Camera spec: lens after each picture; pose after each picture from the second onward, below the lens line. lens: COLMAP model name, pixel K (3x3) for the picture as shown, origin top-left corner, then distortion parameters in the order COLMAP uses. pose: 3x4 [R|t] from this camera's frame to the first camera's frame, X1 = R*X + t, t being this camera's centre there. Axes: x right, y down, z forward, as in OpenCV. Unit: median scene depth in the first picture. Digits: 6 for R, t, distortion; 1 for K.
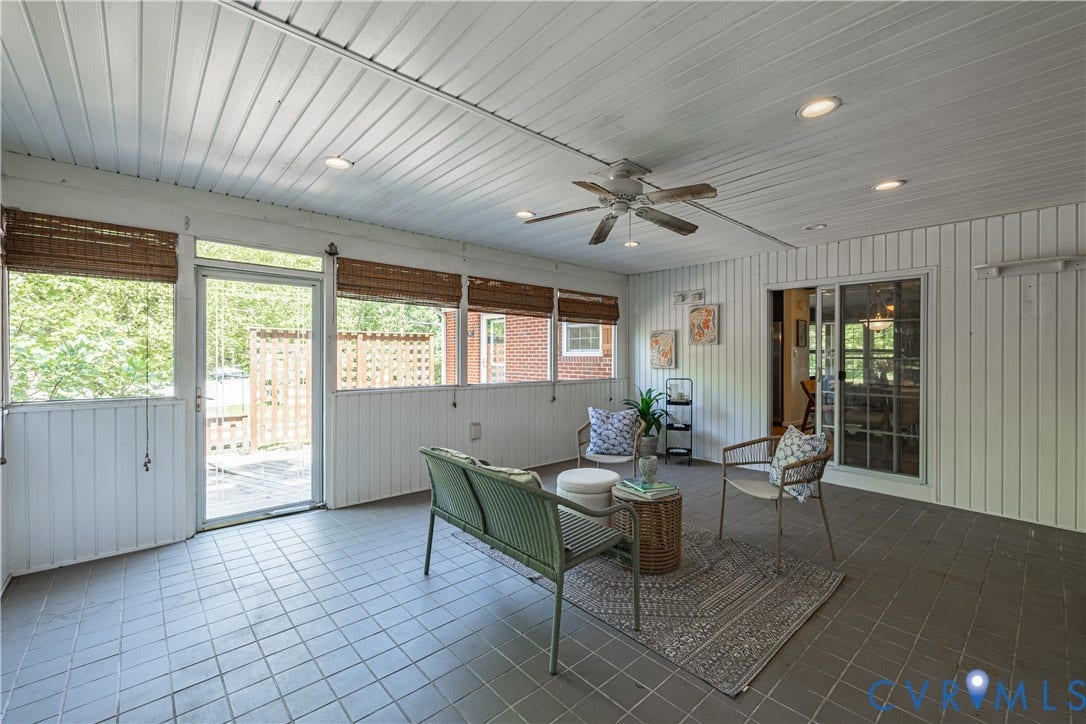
lens RADIAL K [[454.2, 0, 543.2], [0, 454.2, 355.7], [0, 0, 1]] dist [0.003355, 0.000090]
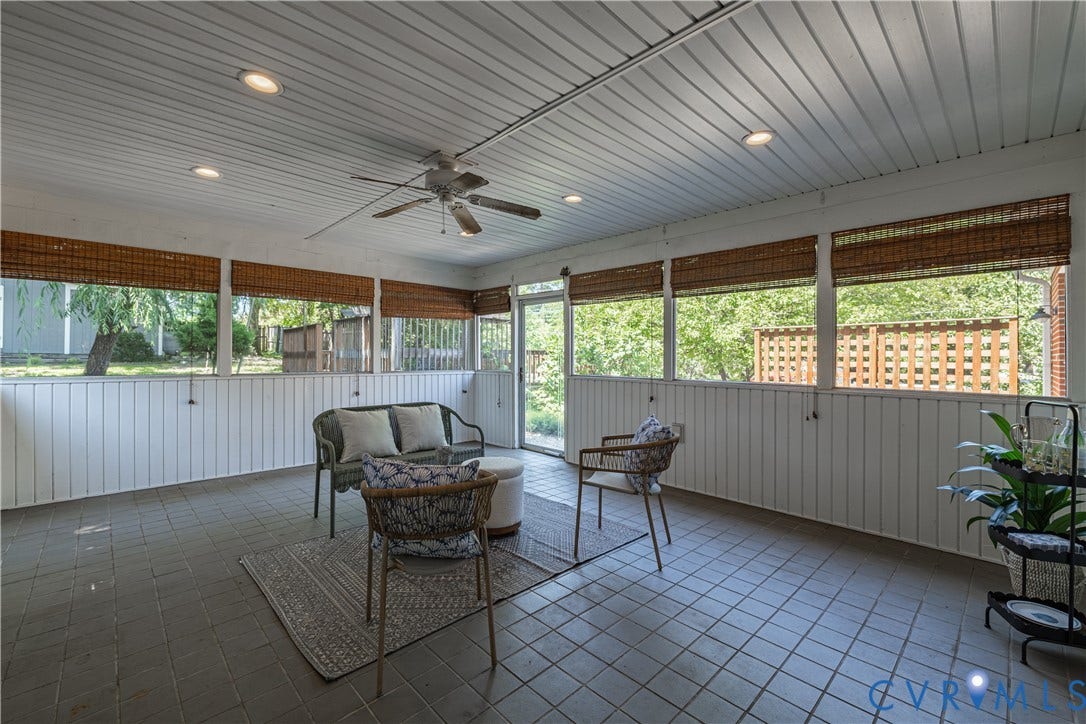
lens RADIAL K [[454.2, 0, 543.2], [0, 454.2, 355.7], [0, 0, 1]] dist [0.003355, 0.000090]
pose [[0.039389, -0.004586, -0.999213, 0.866411], [-0.005446, 0.999974, -0.004804, 0.026742], [0.999209, 0.005631, 0.039363, 0.846651]]
